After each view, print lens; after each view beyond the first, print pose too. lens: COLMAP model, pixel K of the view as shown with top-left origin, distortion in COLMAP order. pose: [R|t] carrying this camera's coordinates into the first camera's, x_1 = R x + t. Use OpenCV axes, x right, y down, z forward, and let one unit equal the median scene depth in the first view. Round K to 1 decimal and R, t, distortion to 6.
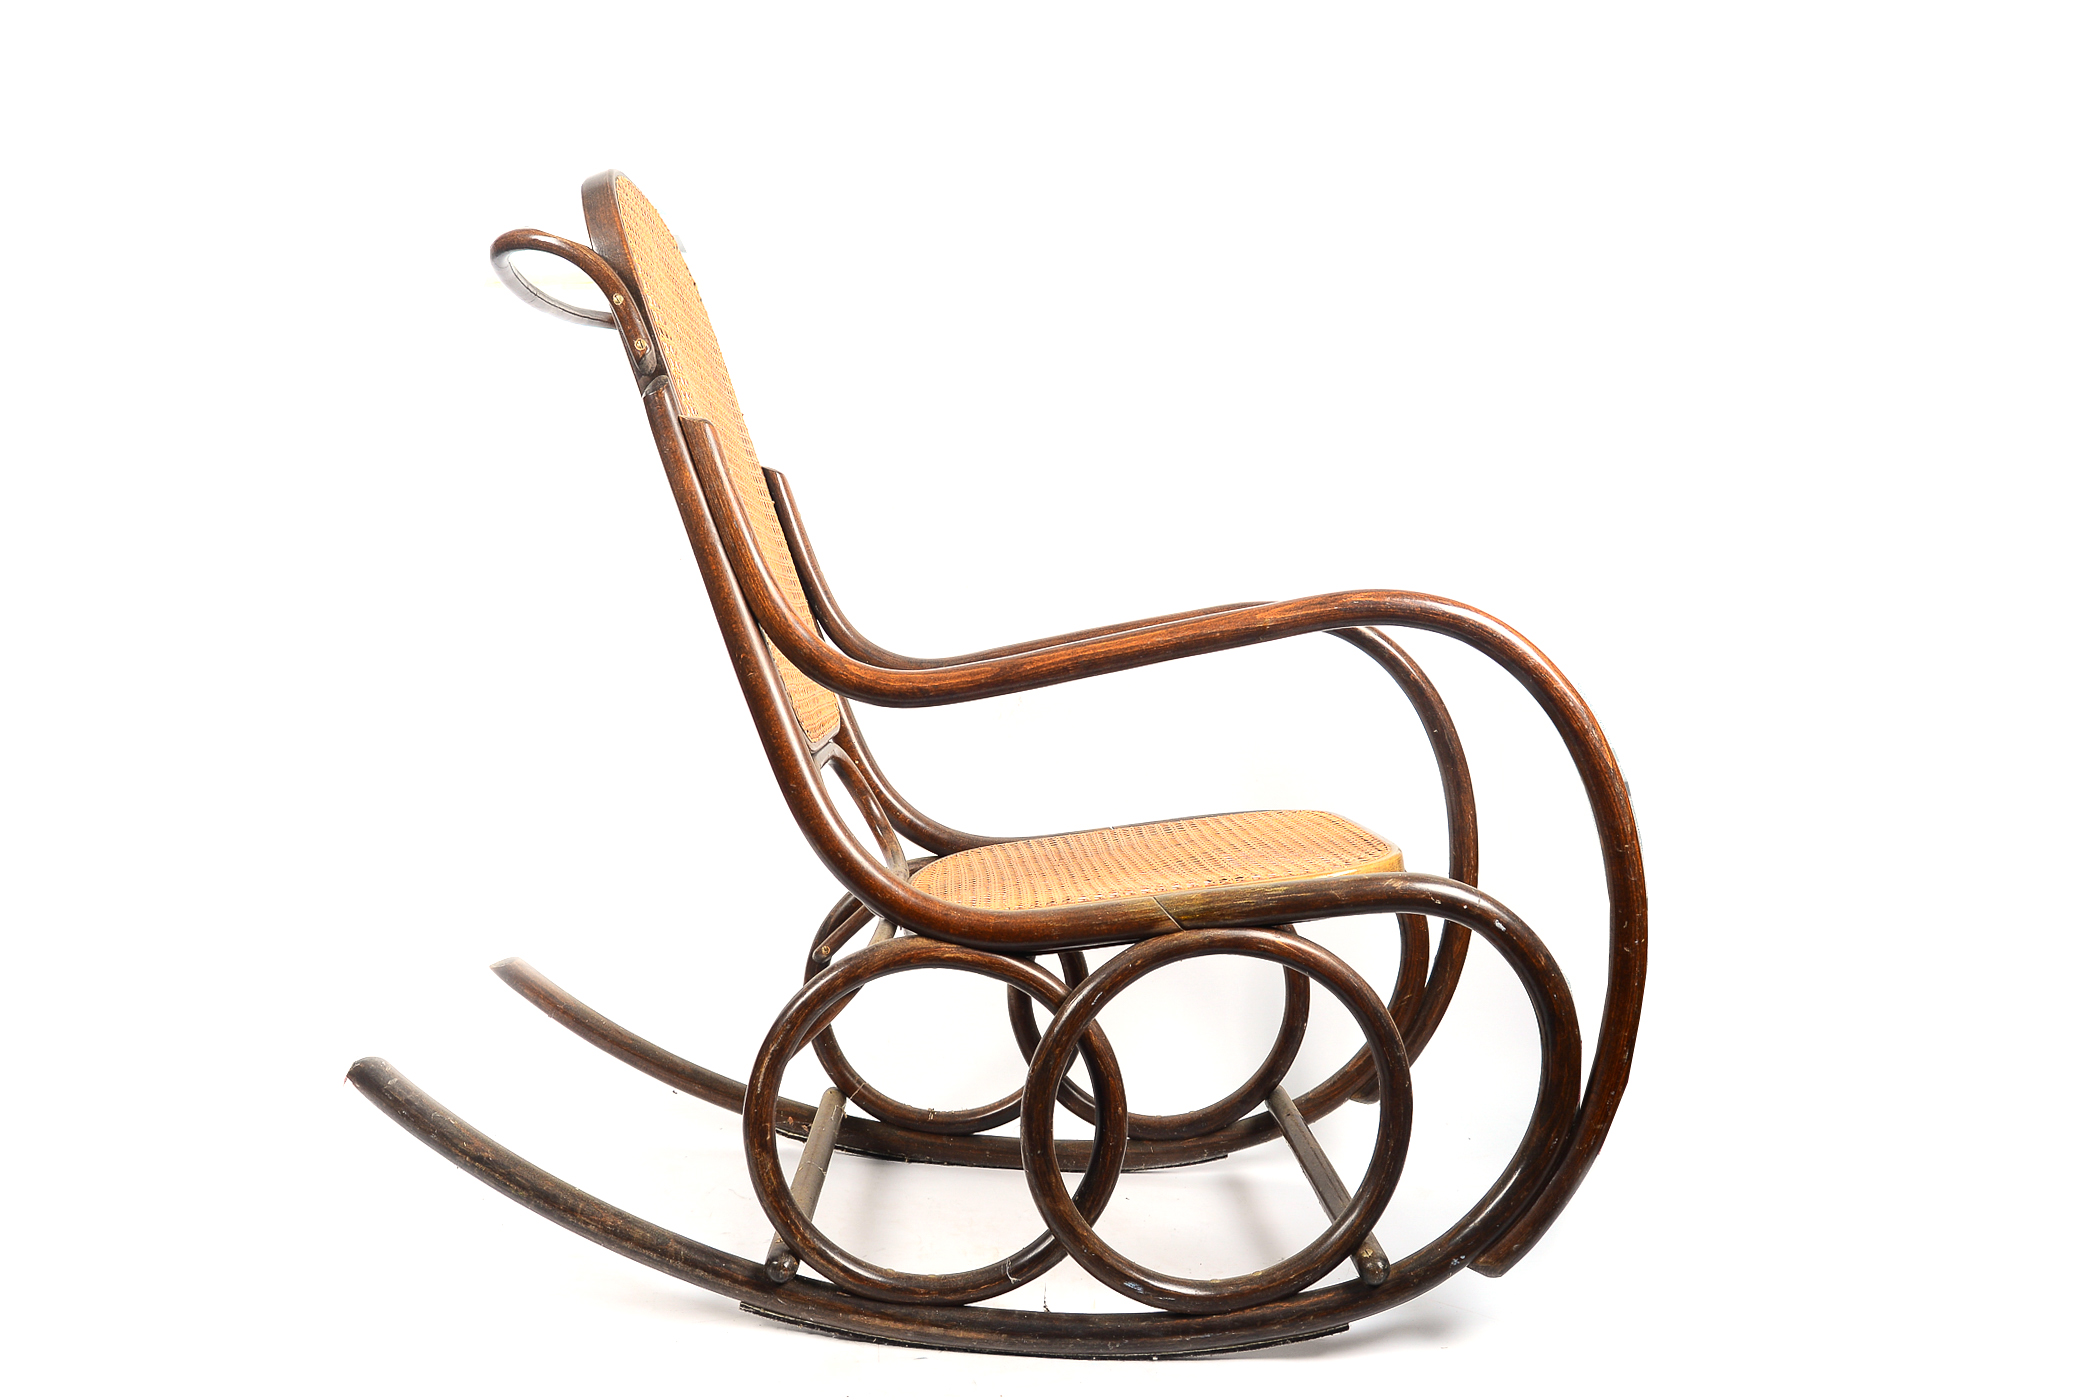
lens RADIAL K [[1734.2, 0, 1031.7], [0, 1734.2, 694.1], [0, 0, 1]] dist [-0.144413, 0.091892]
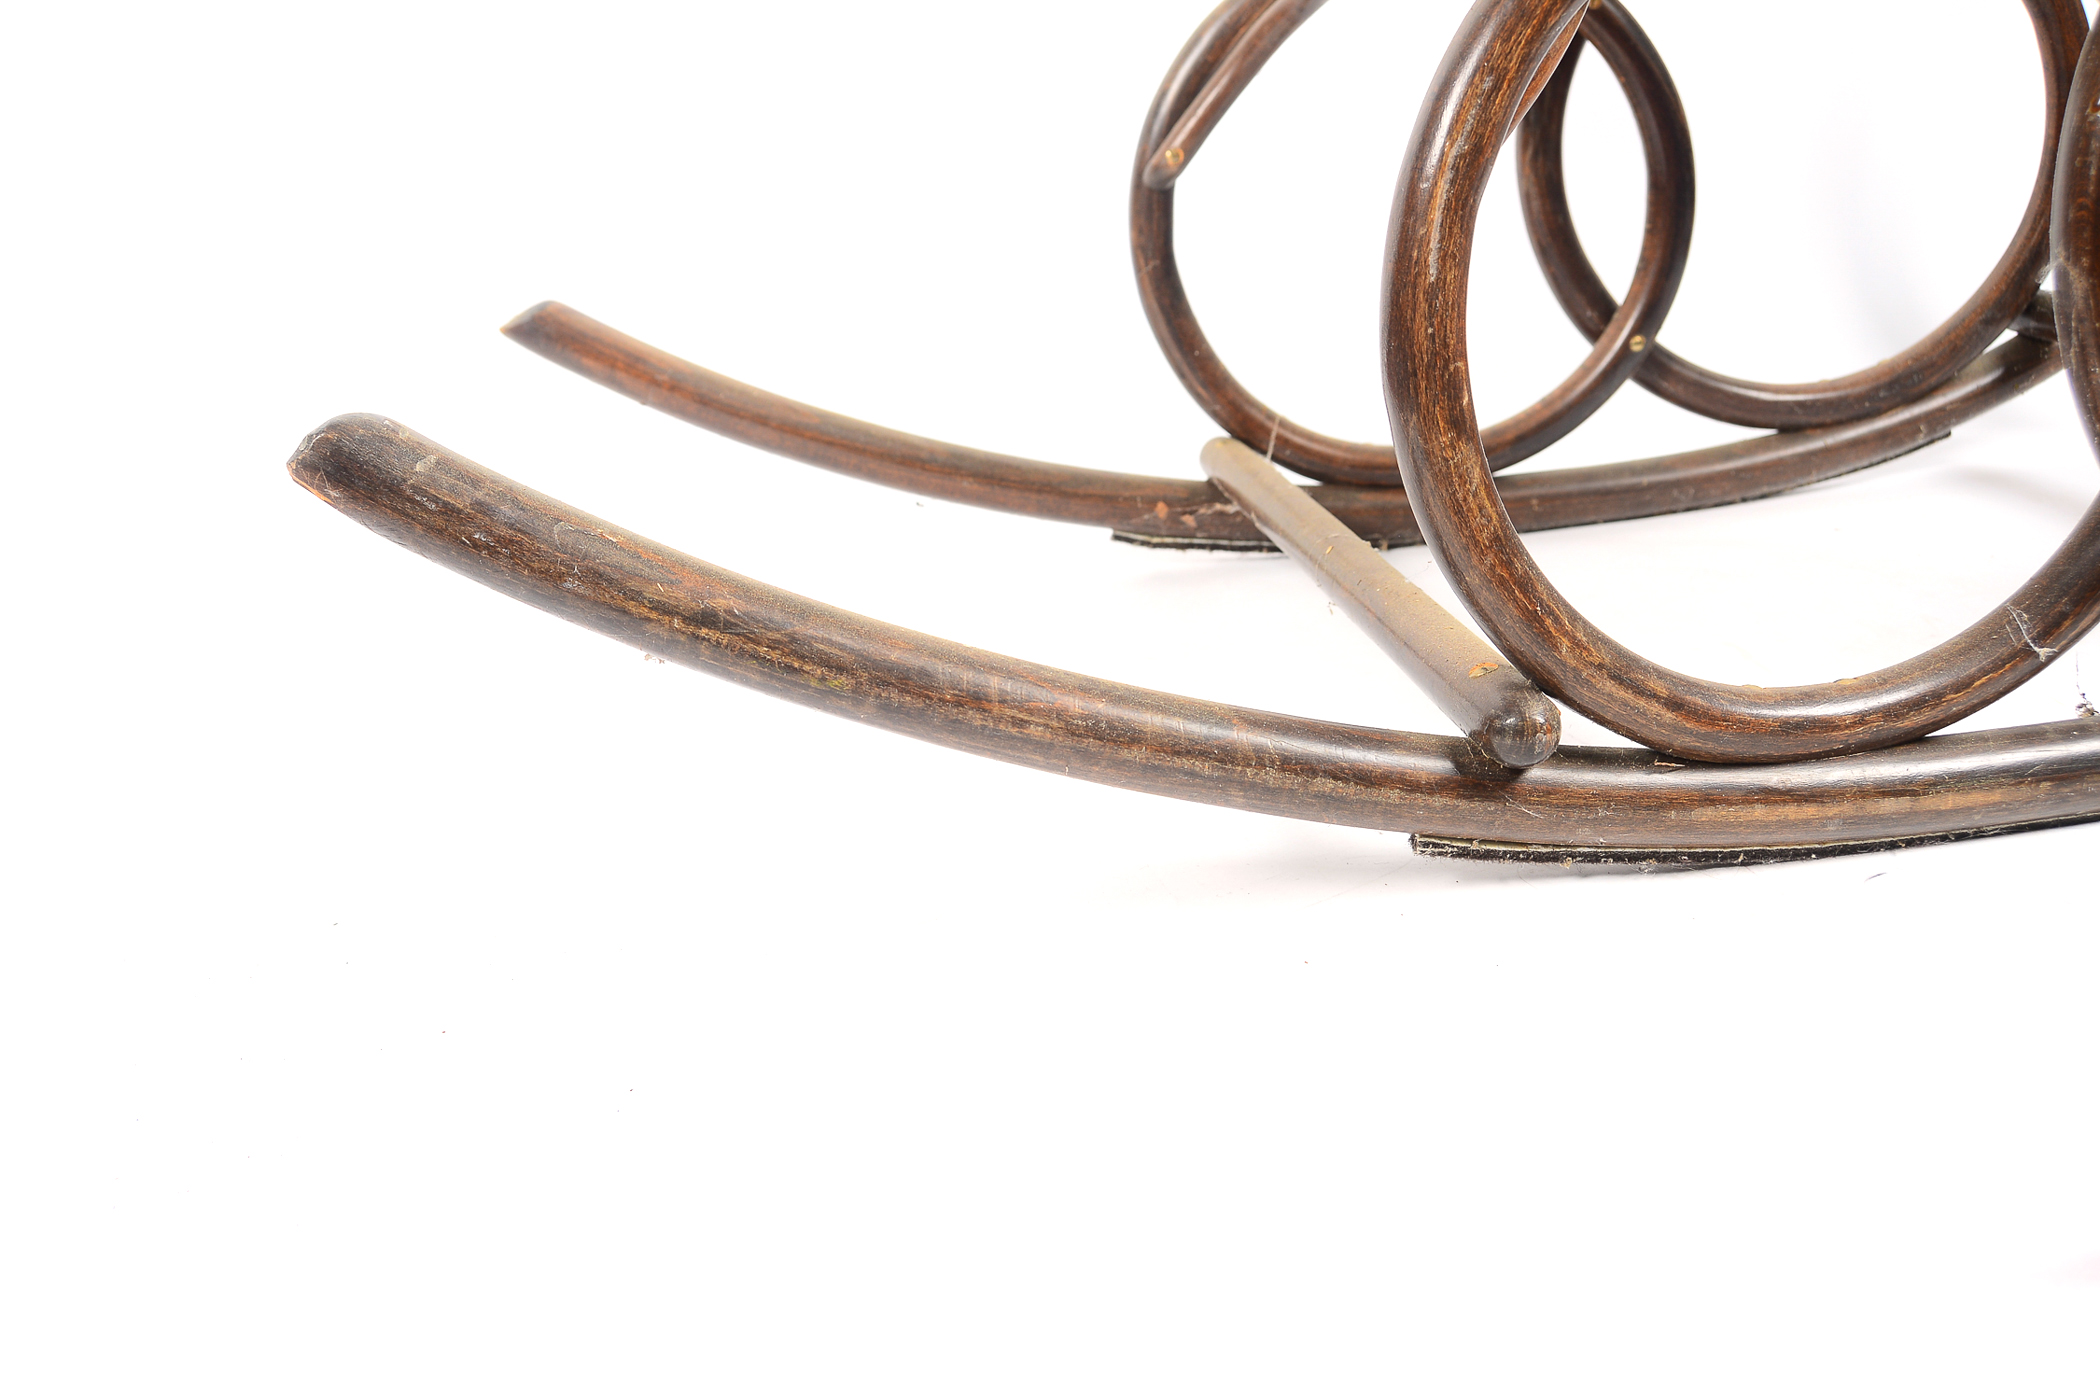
lens RADIAL K [[2001.4, 0, 1068.6], [0, 2001.4, 683.4], [0, 0, 1]] dist [-0.073444, 0.000000]
pose [[0.981344, -0.190810, 0.023584, -0.254719], [0.178268, 0.948985, 0.260094, 0.183124], [-0.072010, -0.251038, 0.965295, 0.551487]]
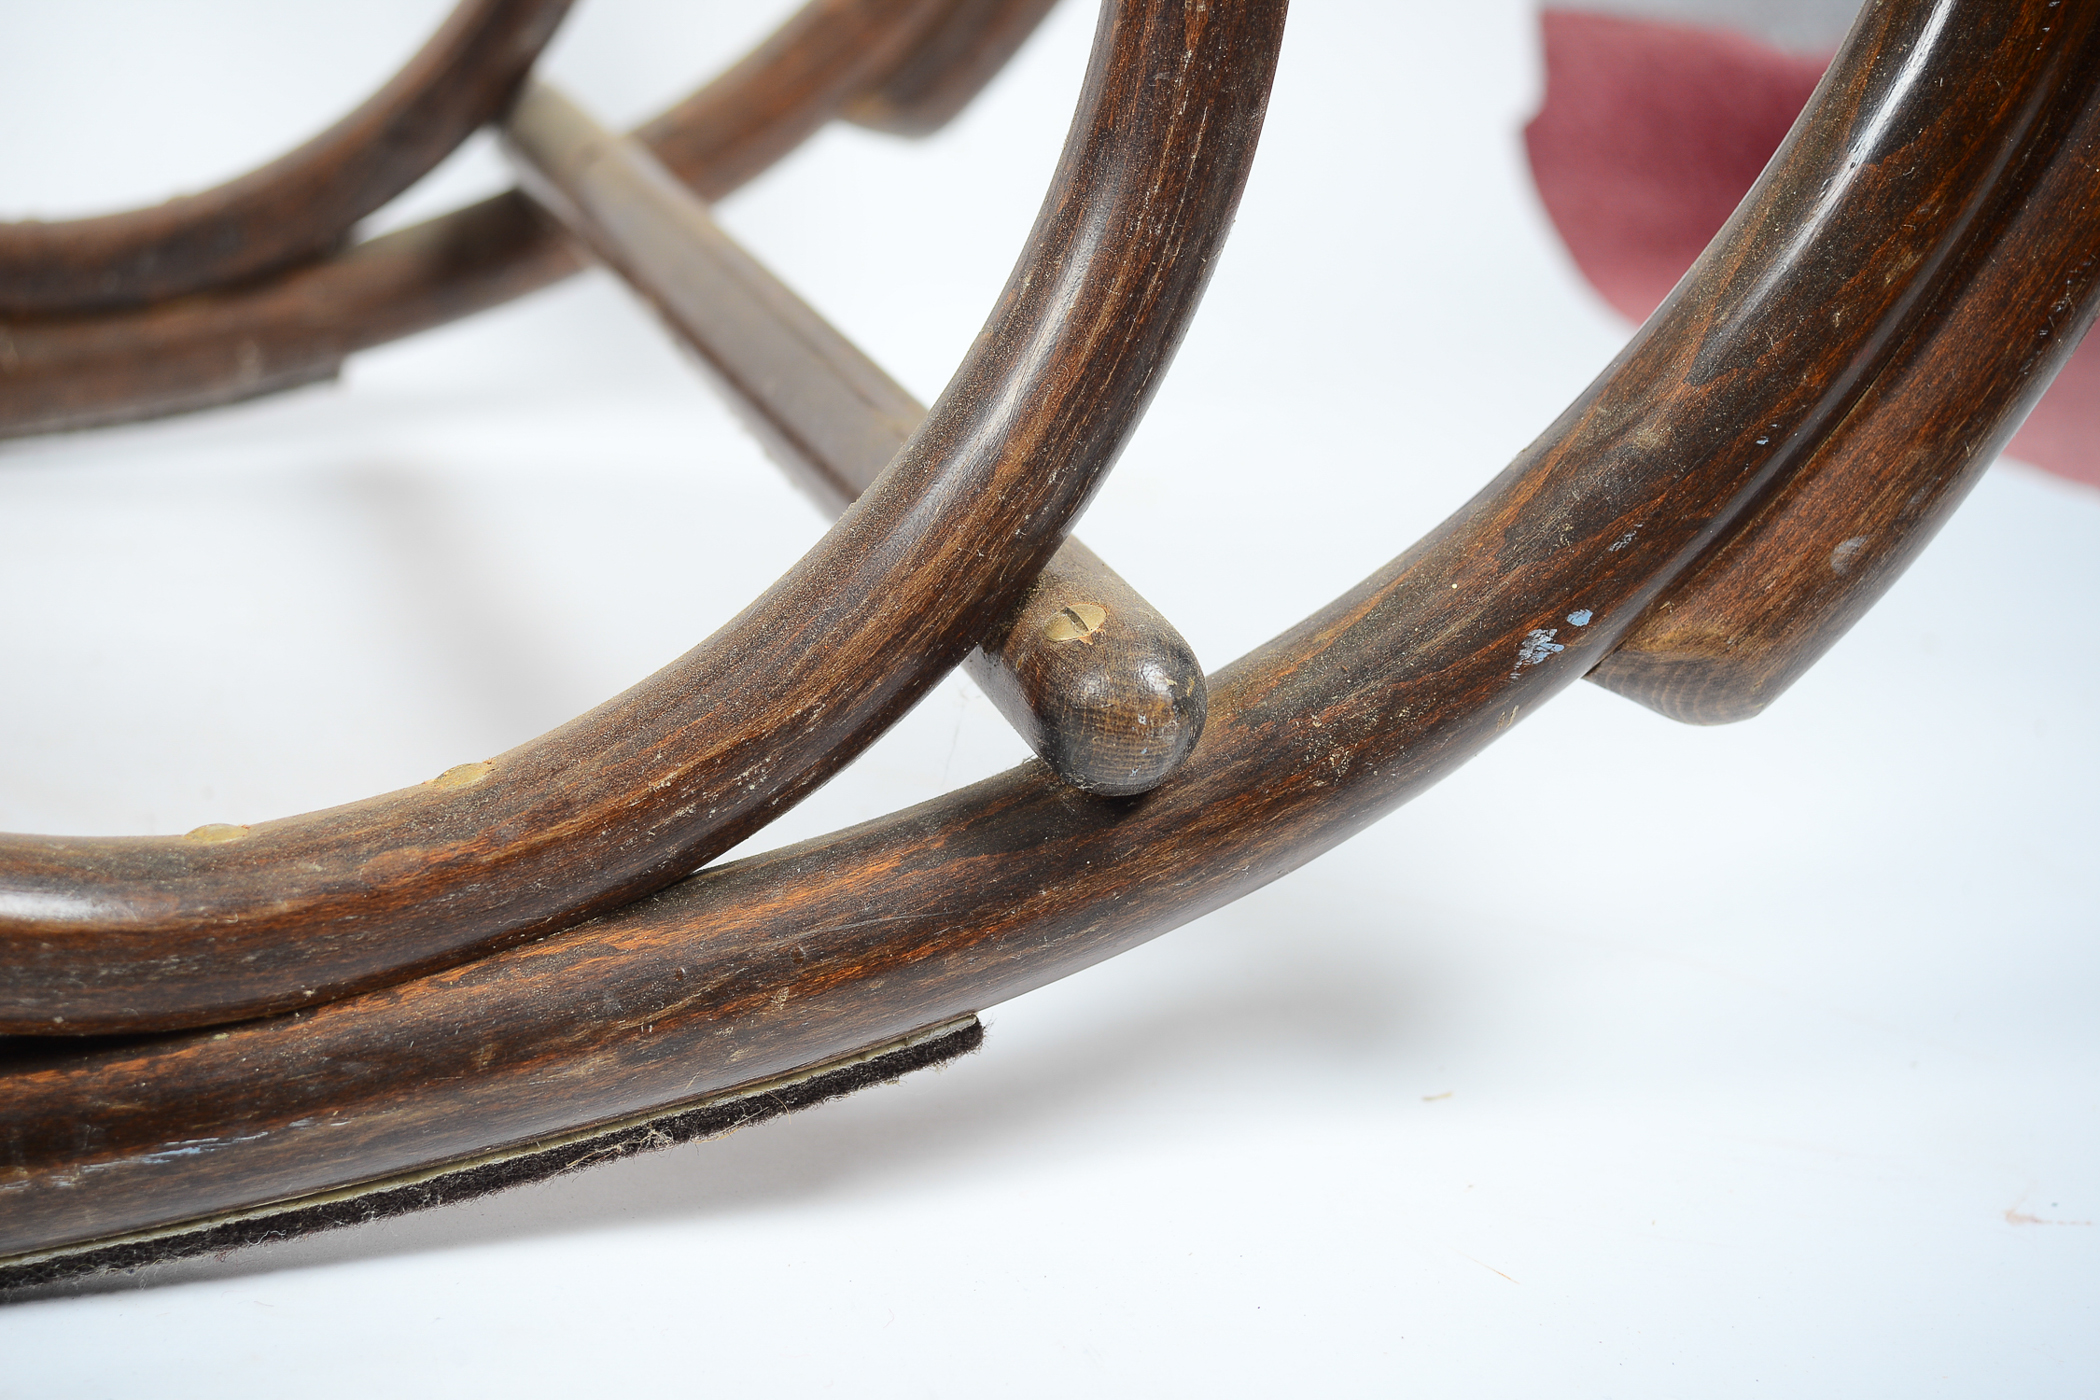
lens RADIAL K [[3894.9, 0, 1049.9], [0, 3894.9, 701.1], [0, 0, 1]] dist [0.064248, 0.000000]
pose [[0.963611, -0.072190, 0.257377, 0.088964], [0.000234, 0.963071, 0.269248, 0.226990], [-0.267309, -0.259390, 0.928042, 0.620798]]
